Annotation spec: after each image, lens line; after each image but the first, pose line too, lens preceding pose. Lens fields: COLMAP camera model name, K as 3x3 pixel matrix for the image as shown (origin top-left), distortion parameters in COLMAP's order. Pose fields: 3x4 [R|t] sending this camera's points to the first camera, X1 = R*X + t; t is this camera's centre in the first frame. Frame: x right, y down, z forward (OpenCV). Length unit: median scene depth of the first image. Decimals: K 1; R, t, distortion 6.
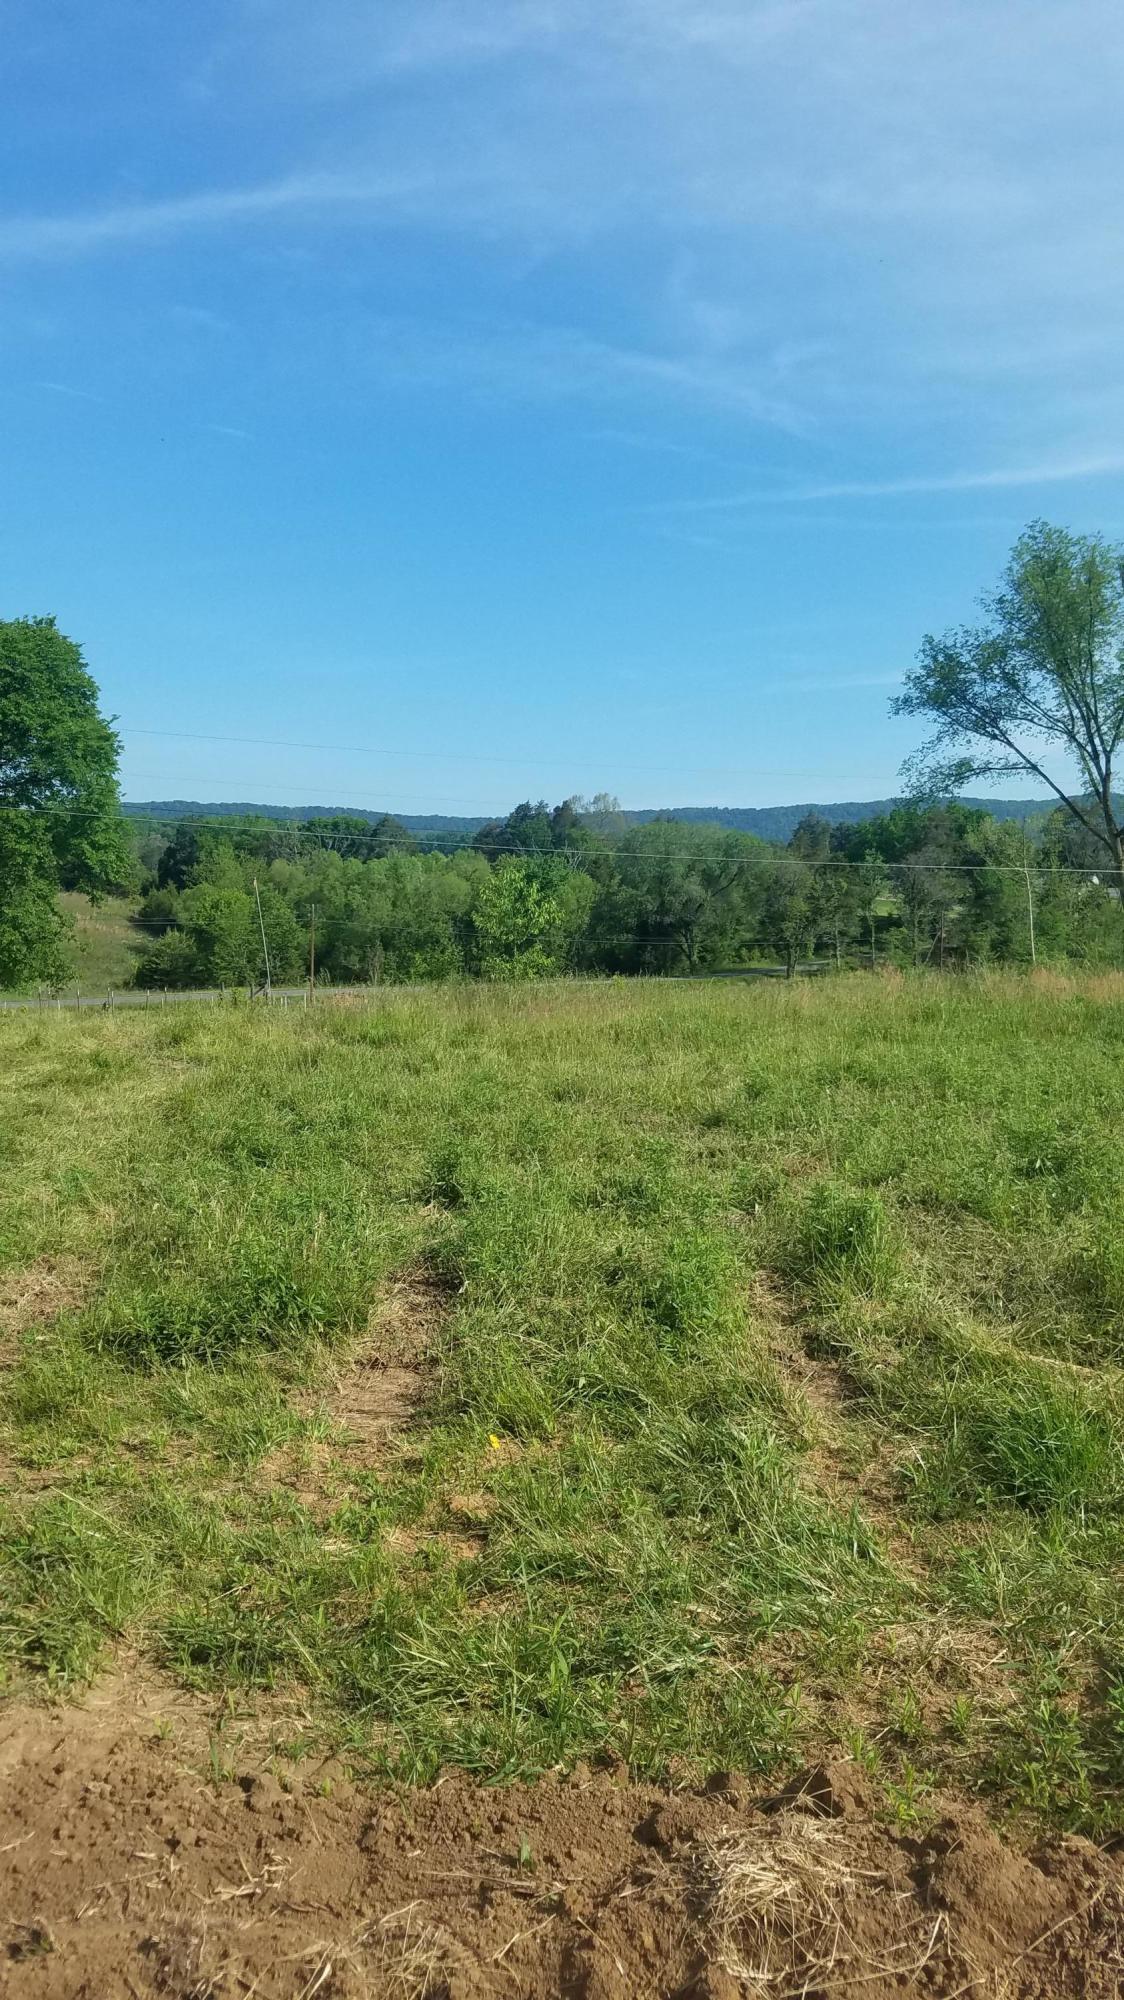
lens RADIAL K [[1542.3, 0, 557.6], [0, 1542.3, 1007.8], [0, 0, 1]] dist [0.062992, -0.015698]
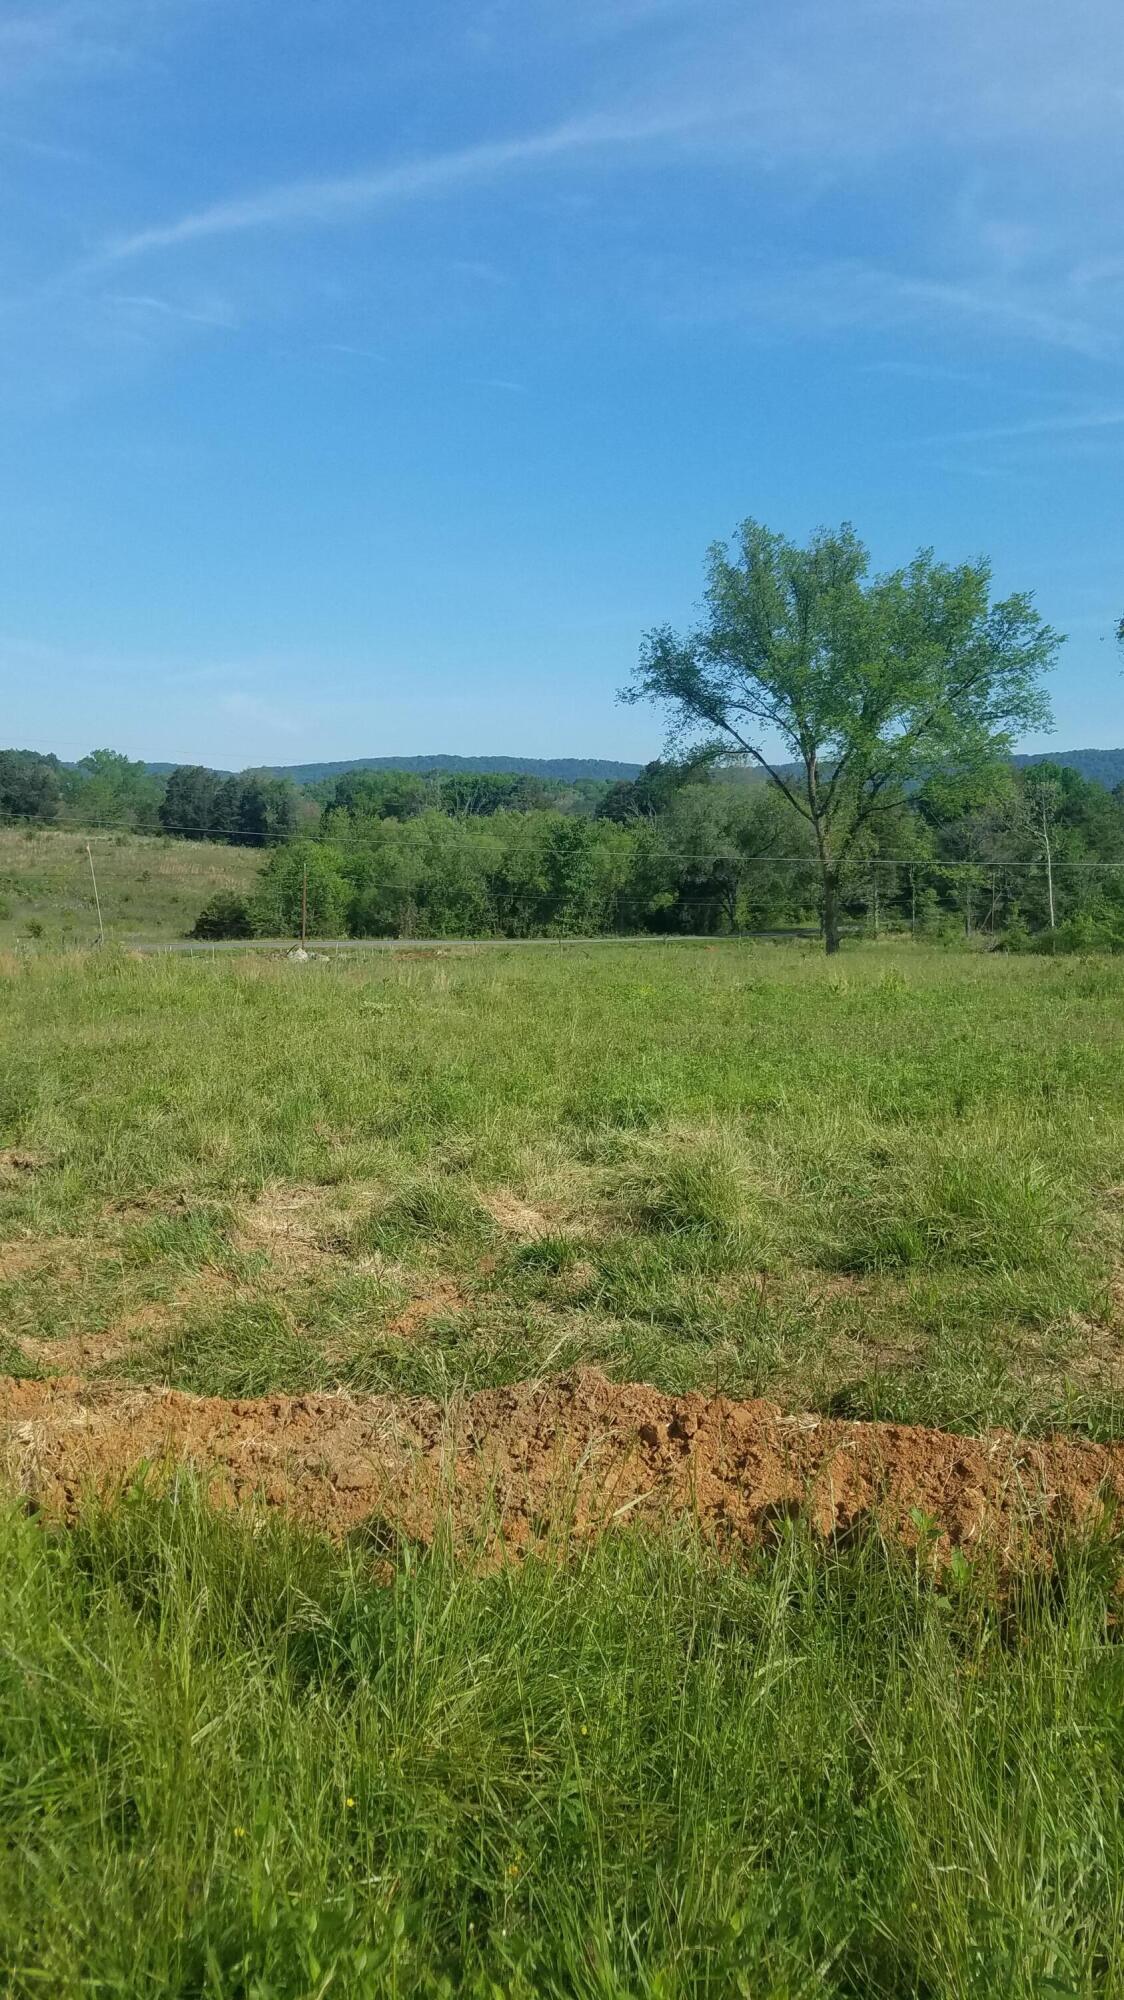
lens RADIAL K [[1542.3, 0, 555.4], [0, 1542.3, 1000.8], [0, 0, 1]] dist [0.062992, -0.015698]
pose [[0.986299, 0.023774, -0.163246, 0.155357], [-0.019260, 0.999389, 0.029179, -0.005112], [0.163840, -0.025635, 0.986154, -0.034649]]
